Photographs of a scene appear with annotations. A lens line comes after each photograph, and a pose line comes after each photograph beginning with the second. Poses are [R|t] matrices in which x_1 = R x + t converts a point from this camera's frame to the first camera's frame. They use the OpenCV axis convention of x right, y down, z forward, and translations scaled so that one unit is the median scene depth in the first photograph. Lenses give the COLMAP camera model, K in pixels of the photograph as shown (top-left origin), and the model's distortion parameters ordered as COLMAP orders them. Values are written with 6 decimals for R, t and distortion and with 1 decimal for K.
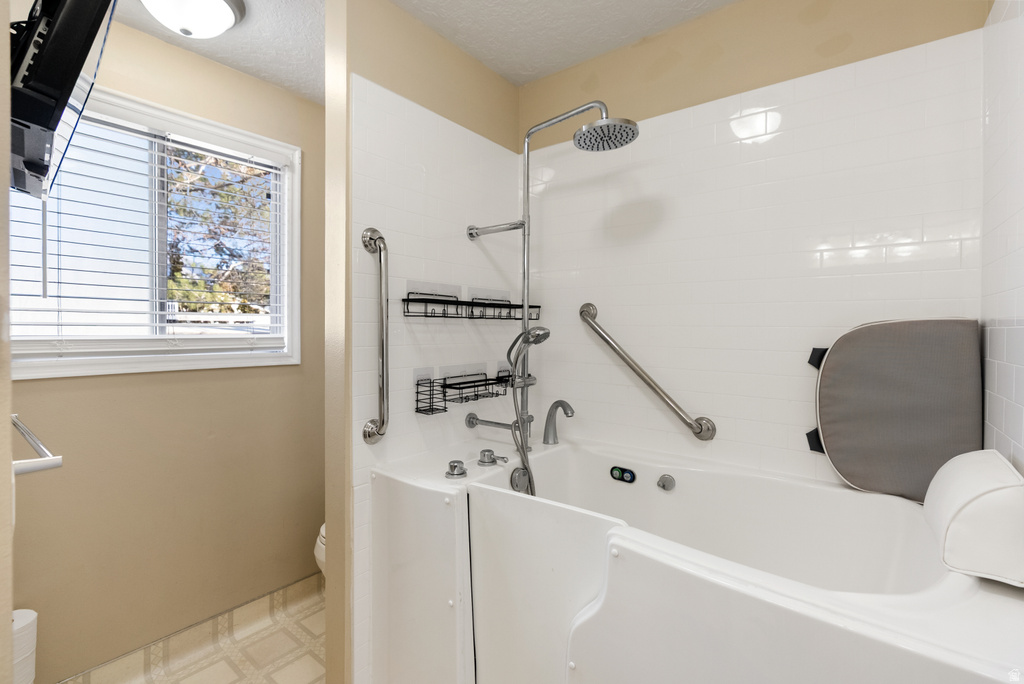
lens RADIAL K [[471.1, 0, 513.5], [0, 471.1, 331.5], [0, 0, 1]] dist [-0.002559, -0.000681]
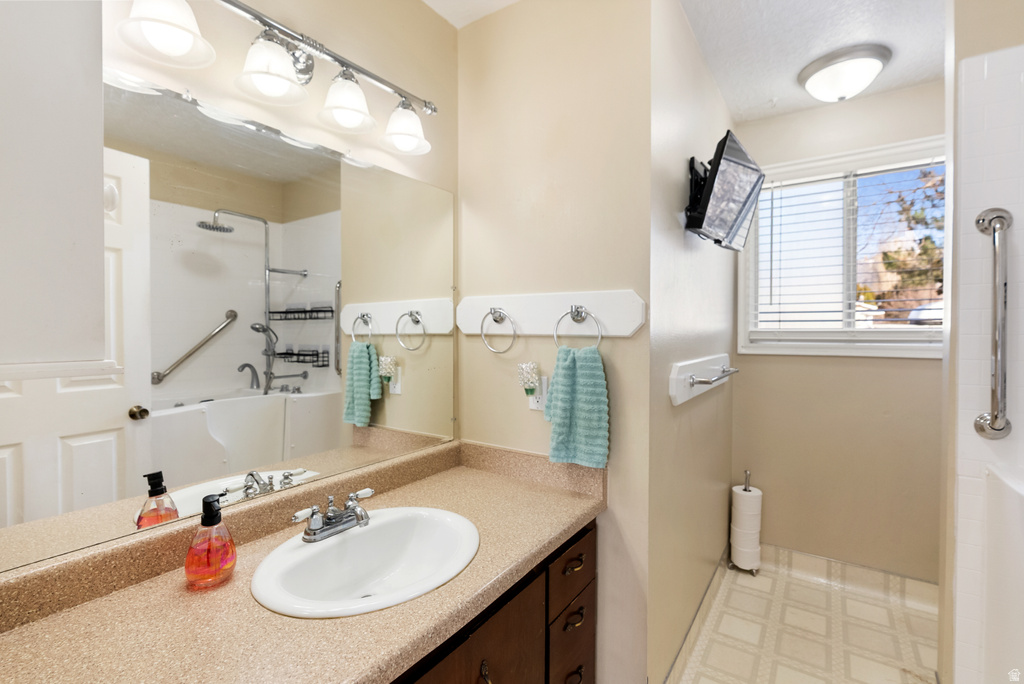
lens RADIAL K [[471.1, 0, 513.5], [0, 471.1, 331.5], [0, 0, 1]] dist [-0.002559, -0.000681]
pose [[0.067407, -0.007457, -0.997698, 0.557343], [-0.017906, 0.999802, -0.008682, 0.049571], [0.997565, 0.018450, 0.067260, -0.005909]]
